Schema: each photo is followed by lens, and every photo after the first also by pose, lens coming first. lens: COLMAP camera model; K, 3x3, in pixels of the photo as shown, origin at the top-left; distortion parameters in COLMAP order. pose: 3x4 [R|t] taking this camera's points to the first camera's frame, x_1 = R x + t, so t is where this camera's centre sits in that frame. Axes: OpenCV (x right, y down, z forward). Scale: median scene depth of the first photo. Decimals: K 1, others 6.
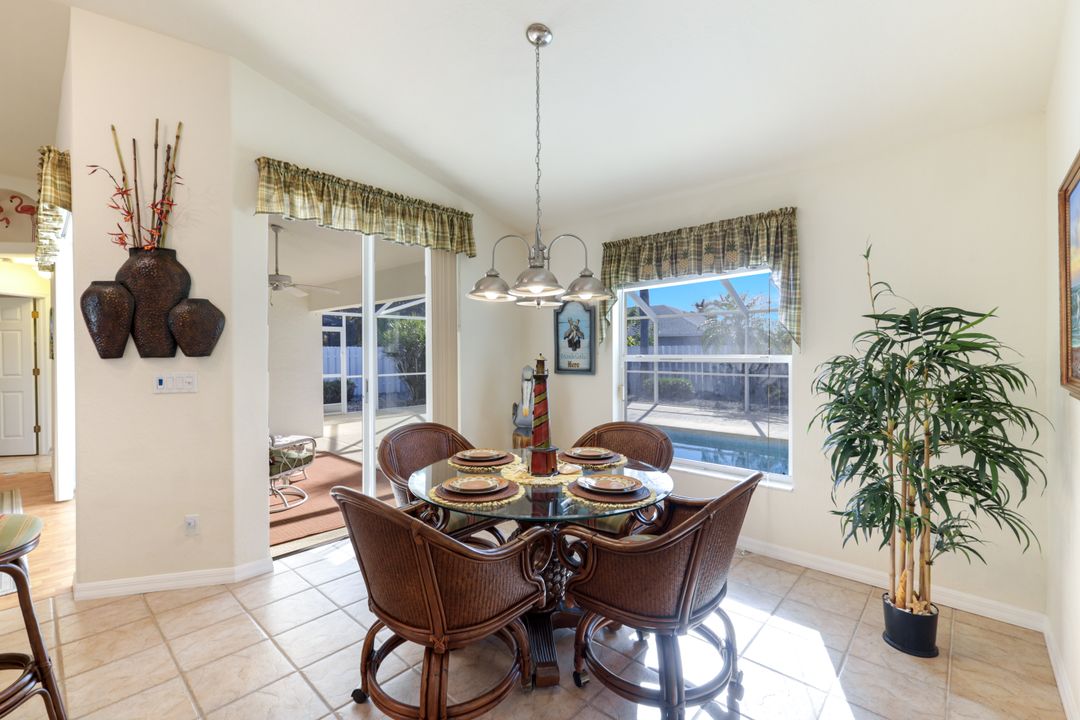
lens RADIAL K [[467.1, 0, 536.0], [0, 467.1, 354.5], [0, 0, 1]] dist [0.000955, 0.000233]
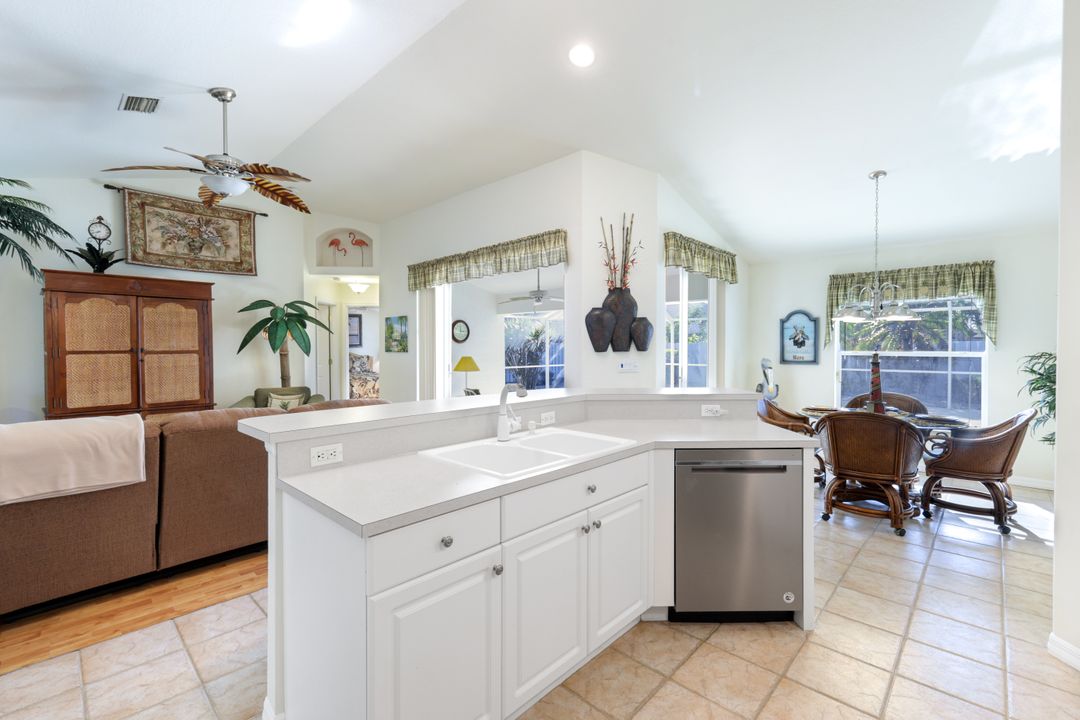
lens RADIAL K [[470.5, 0, 539.2], [0, 470.5, 351.7], [0, 0, 1]] dist [0.001544, 0.000364]
pose [[0.999764, 0.003903, -0.021359, -0.957196], [-0.003810, 0.999983, 0.004395, -0.000160], [0.021376, -0.004312, 0.999762, -0.650700]]
